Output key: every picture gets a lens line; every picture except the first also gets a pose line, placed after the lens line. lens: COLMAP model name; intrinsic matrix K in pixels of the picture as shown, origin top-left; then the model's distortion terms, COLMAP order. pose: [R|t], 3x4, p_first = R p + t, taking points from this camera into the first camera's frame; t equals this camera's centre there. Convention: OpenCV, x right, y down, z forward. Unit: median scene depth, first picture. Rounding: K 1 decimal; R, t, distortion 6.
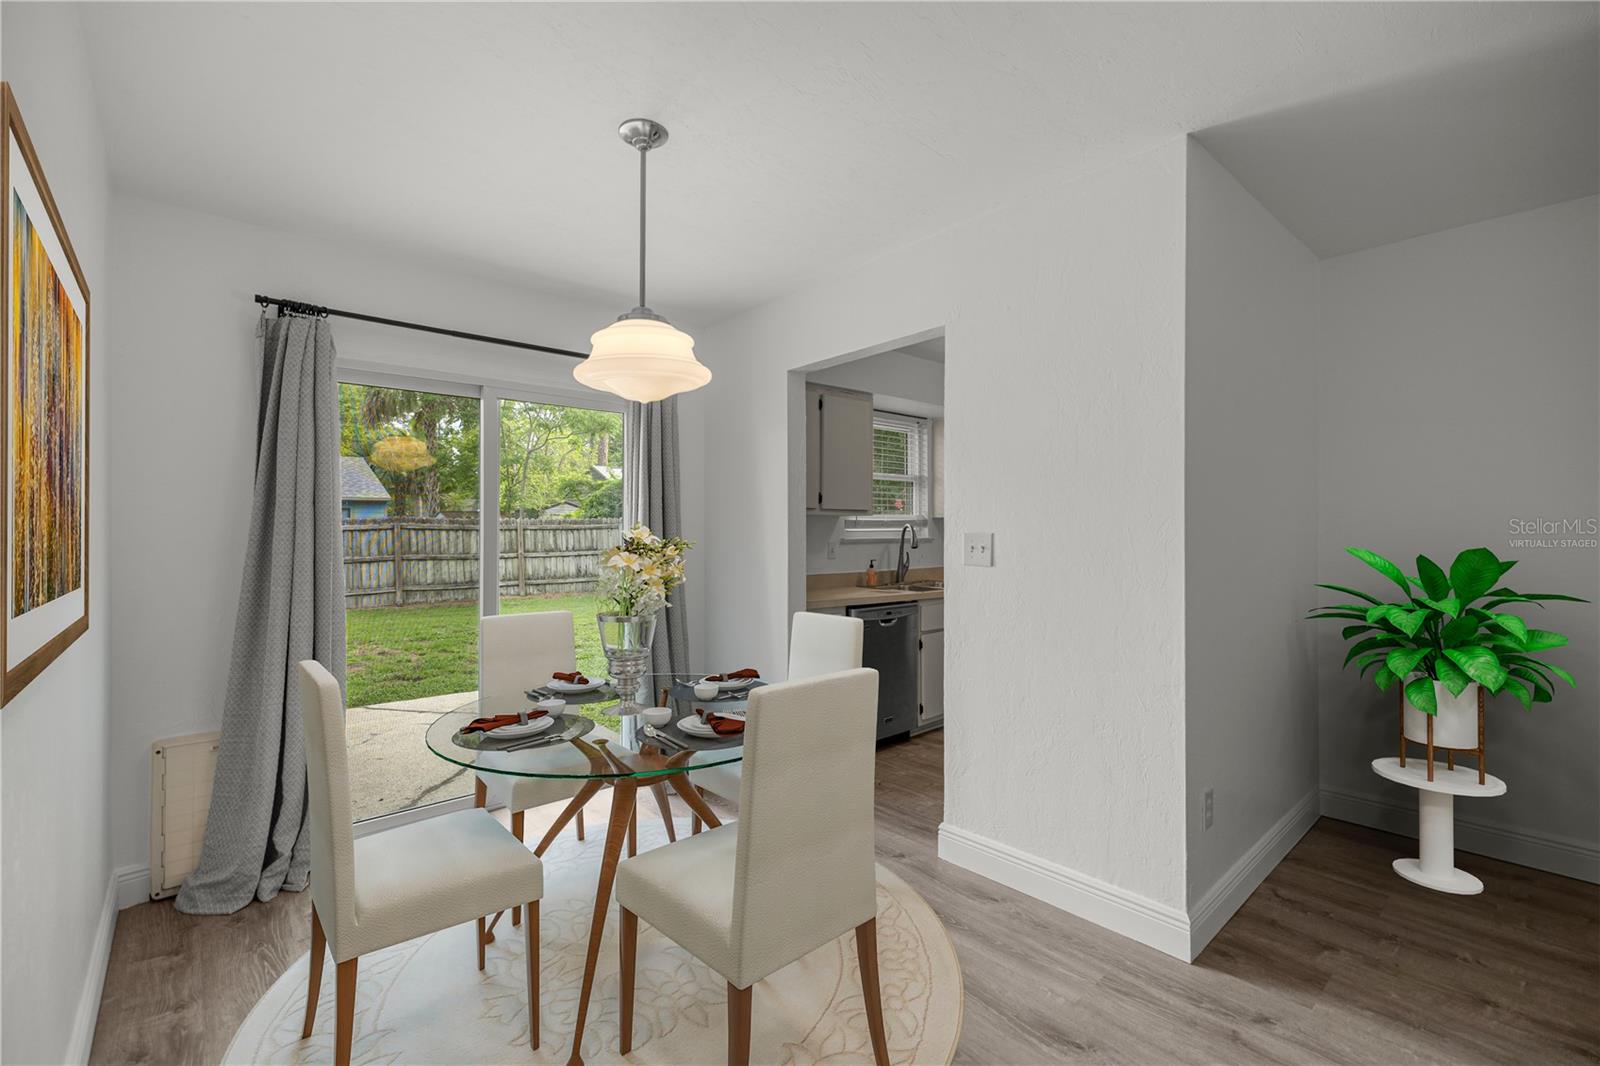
lens RADIAL K [[678.4, 0, 798.6], [0, 678.4, 538.0], [0, 0, 1]] dist [0.003877, 0.000526]
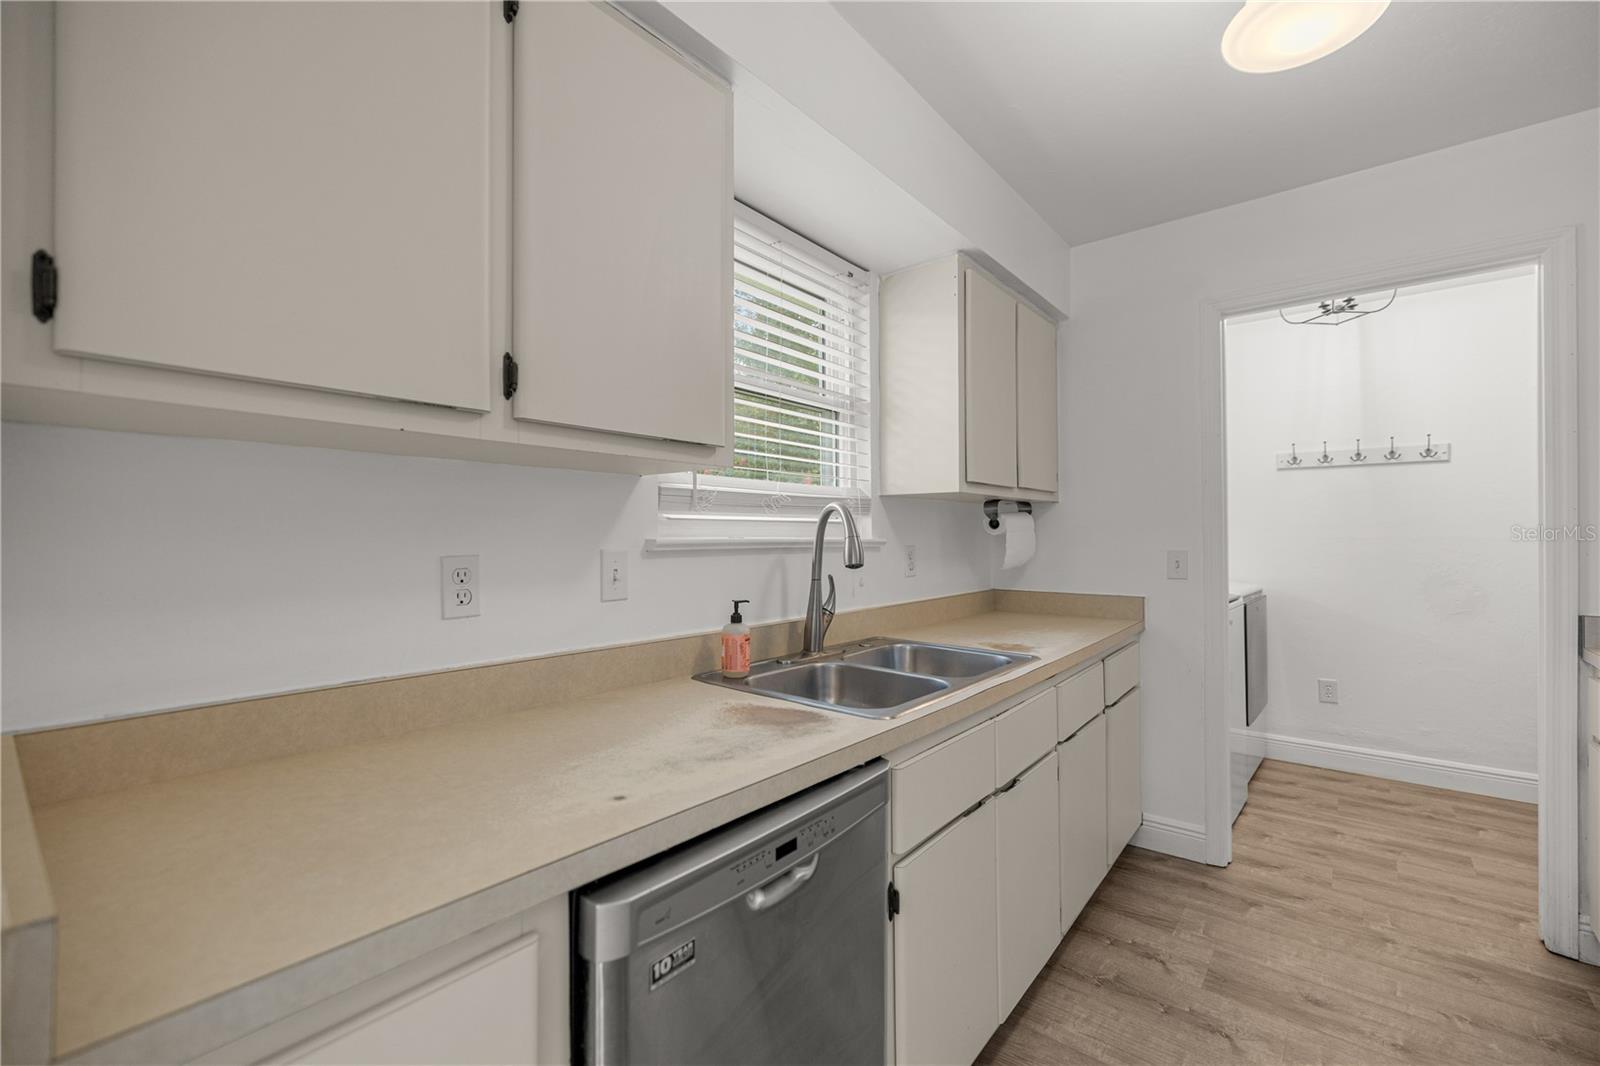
lens RADIAL K [[678.4, 0, 798.2], [0, 678.4, 532.2], [0, 0, 1]] dist [0.003877, 0.000526]
pose [[0.988222, -0.000981, 0.153026, 0.081551], [0.003551, 0.999857, -0.016524, 0.002298], [-0.152988, 0.016873, 0.988084, 0.616510]]
